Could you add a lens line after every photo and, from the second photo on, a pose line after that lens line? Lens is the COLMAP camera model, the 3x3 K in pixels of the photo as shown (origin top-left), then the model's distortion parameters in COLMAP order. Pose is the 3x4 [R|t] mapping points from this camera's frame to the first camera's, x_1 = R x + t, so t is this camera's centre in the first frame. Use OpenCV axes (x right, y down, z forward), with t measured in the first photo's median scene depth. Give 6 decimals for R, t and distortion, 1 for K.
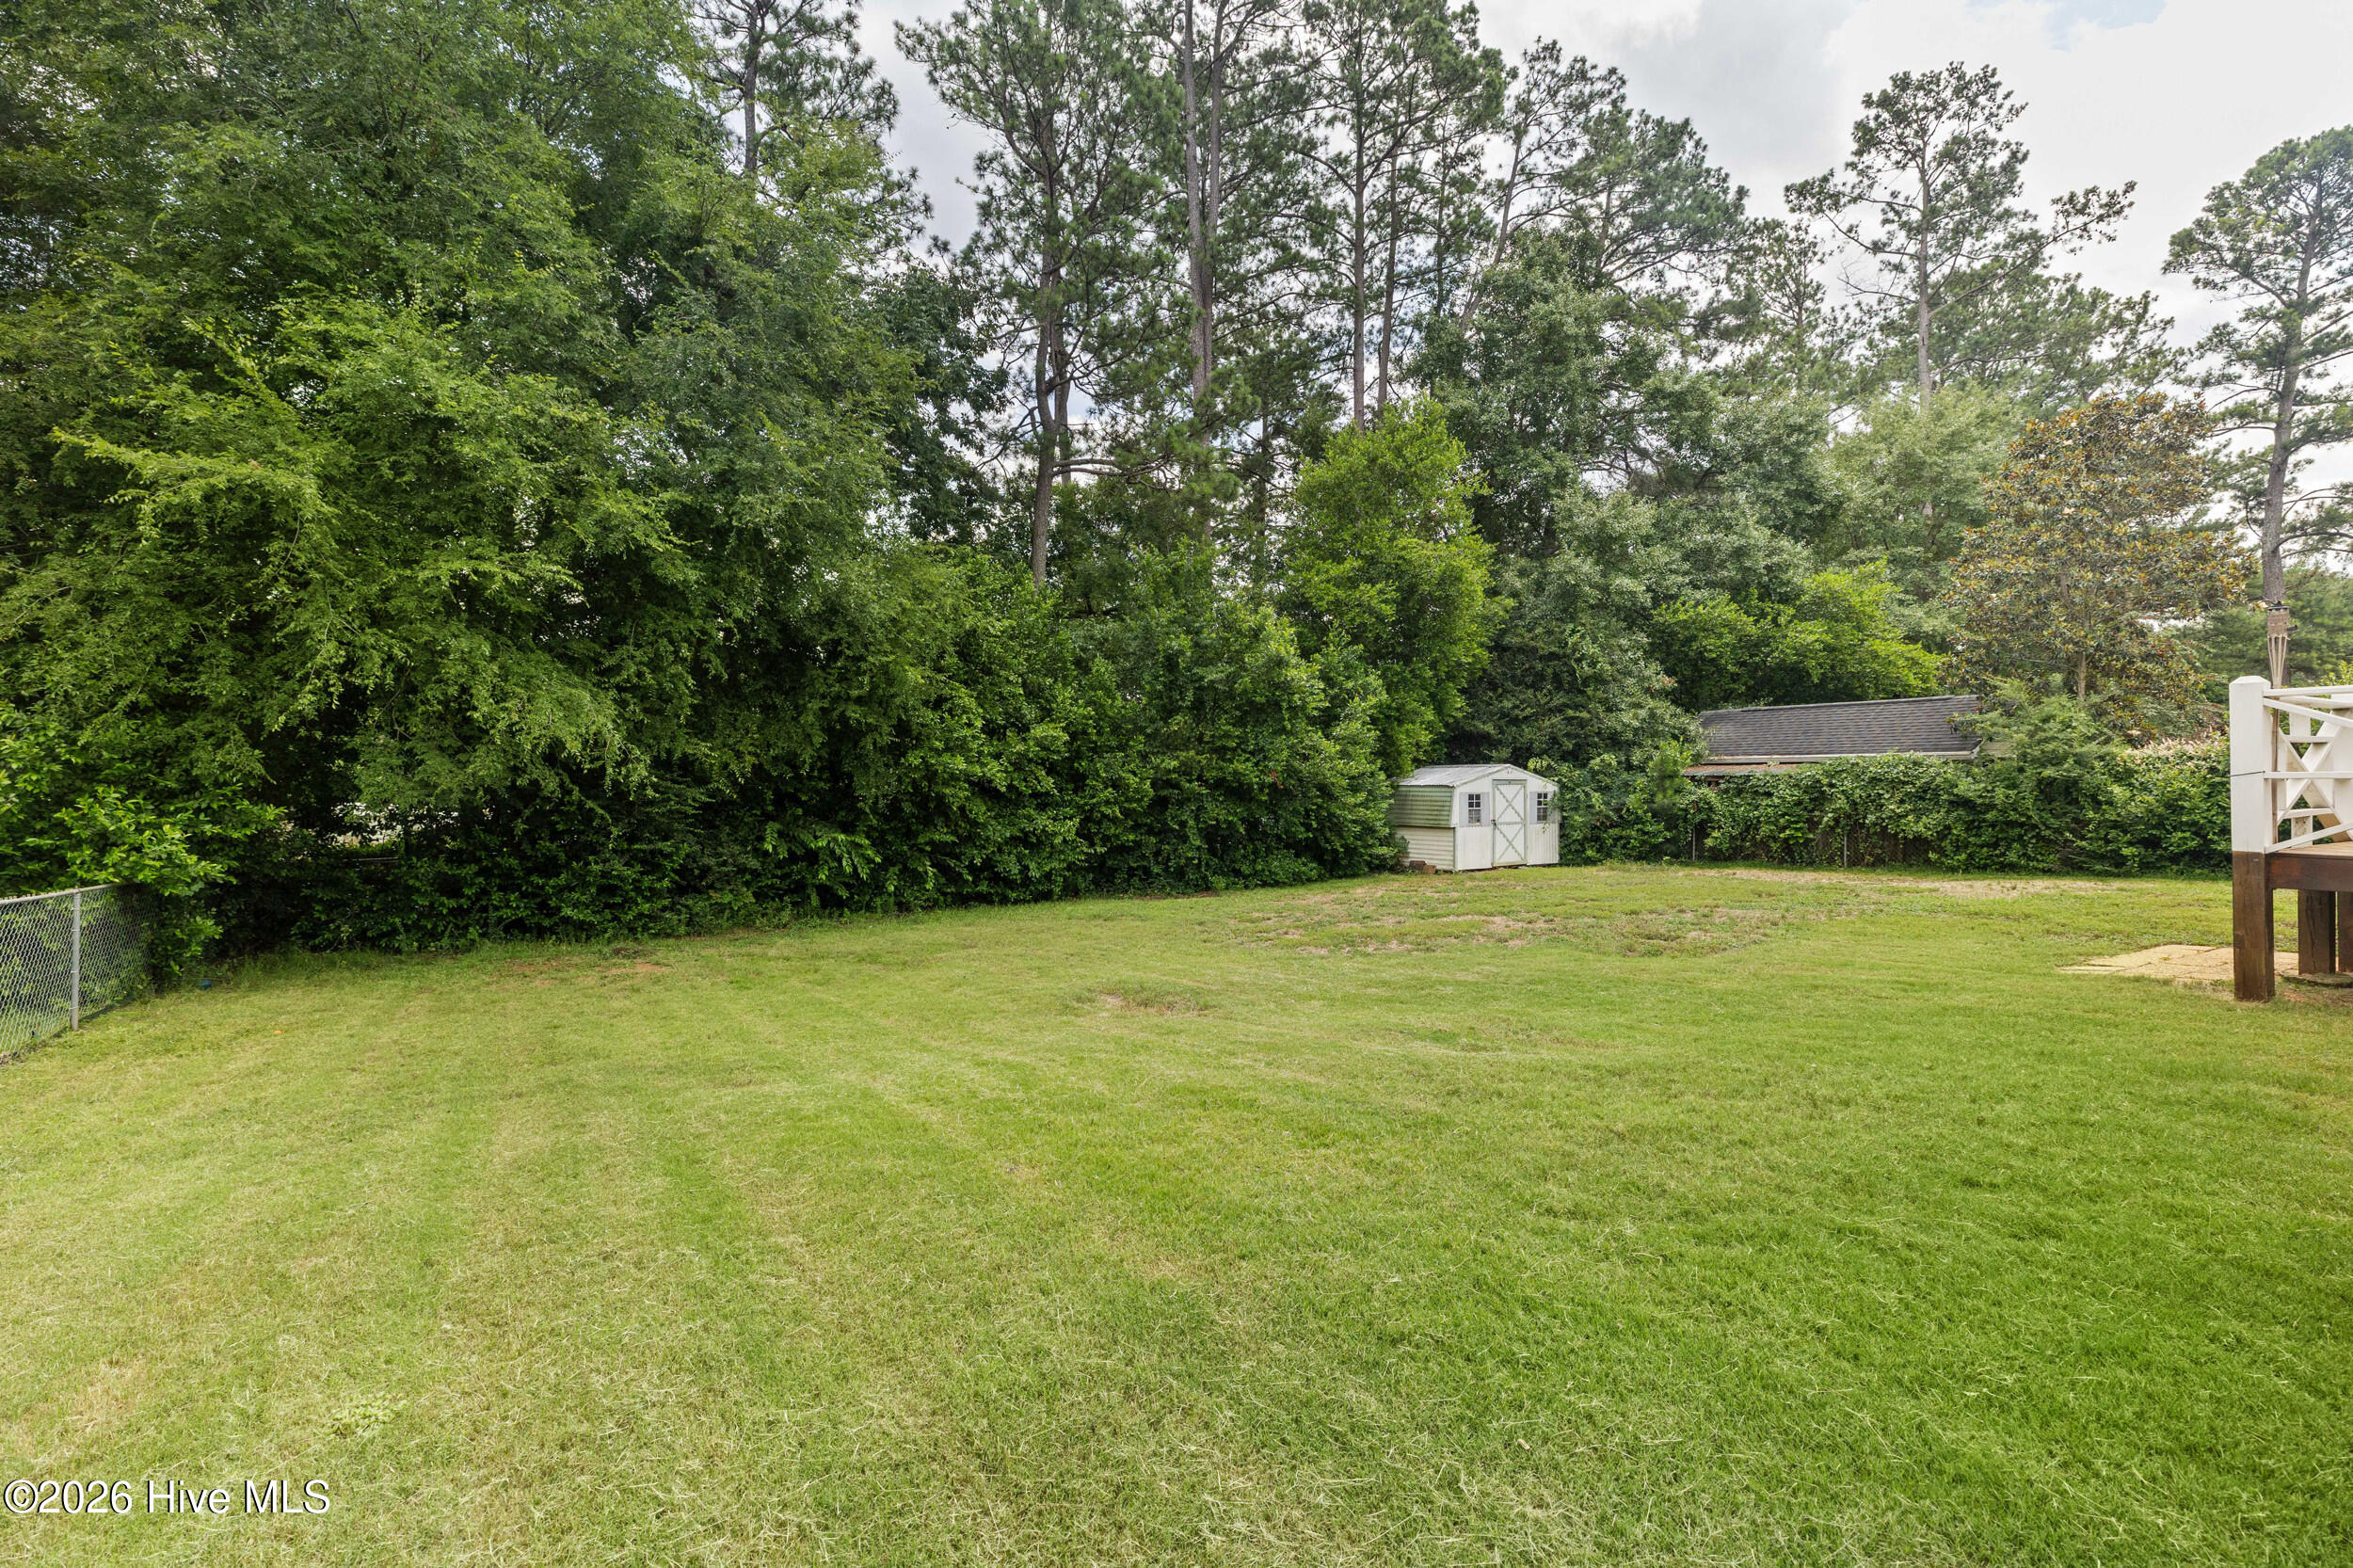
lens RADIAL K [[1103.8, 0, 1176.5], [0, 1103.8, 784.0], [0, 0, 1]] dist [0.036807, 0.000532]
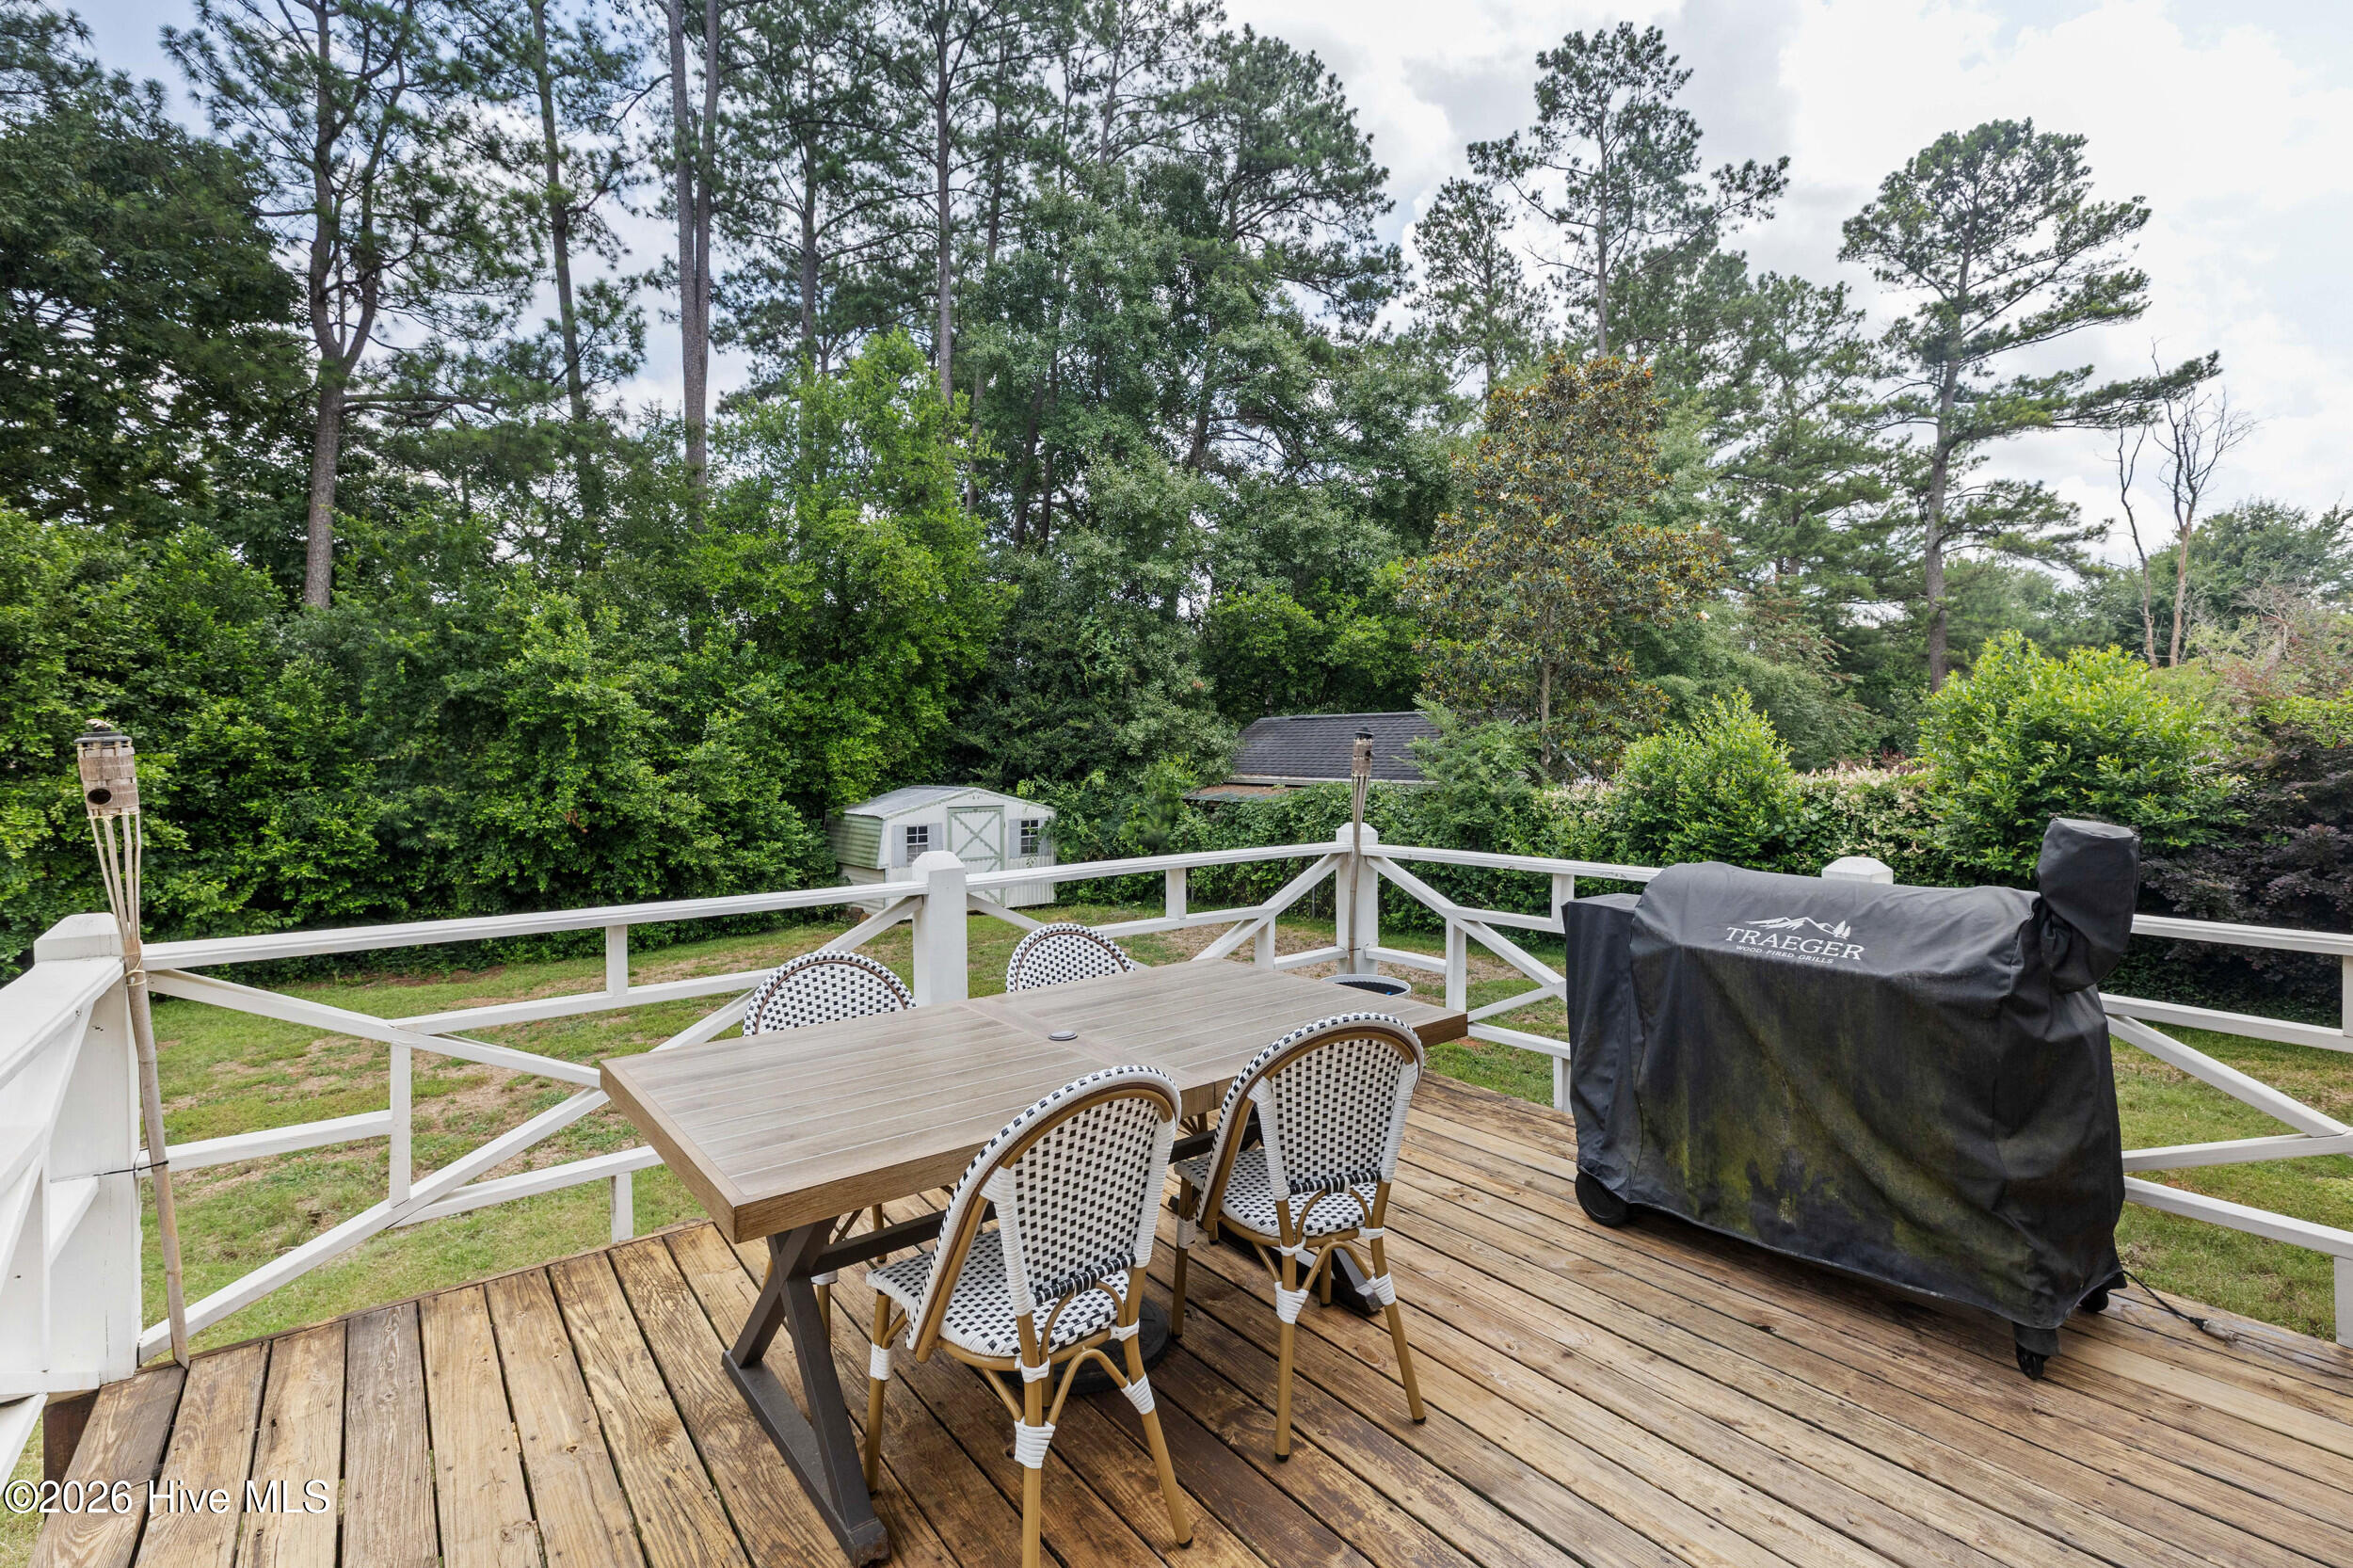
lens RADIAL K [[1055.0, 0, 1176.5], [0, 1055.0, 784.0], [0, 0, 1]] dist [-0.000115, 0.000026]
pose [[0.997765, -0.001799, 0.066795, 0.241797], [-0.000378, 0.999469, 0.032574, -0.028185], [-0.066818, -0.032526, 0.997235, 0.123683]]
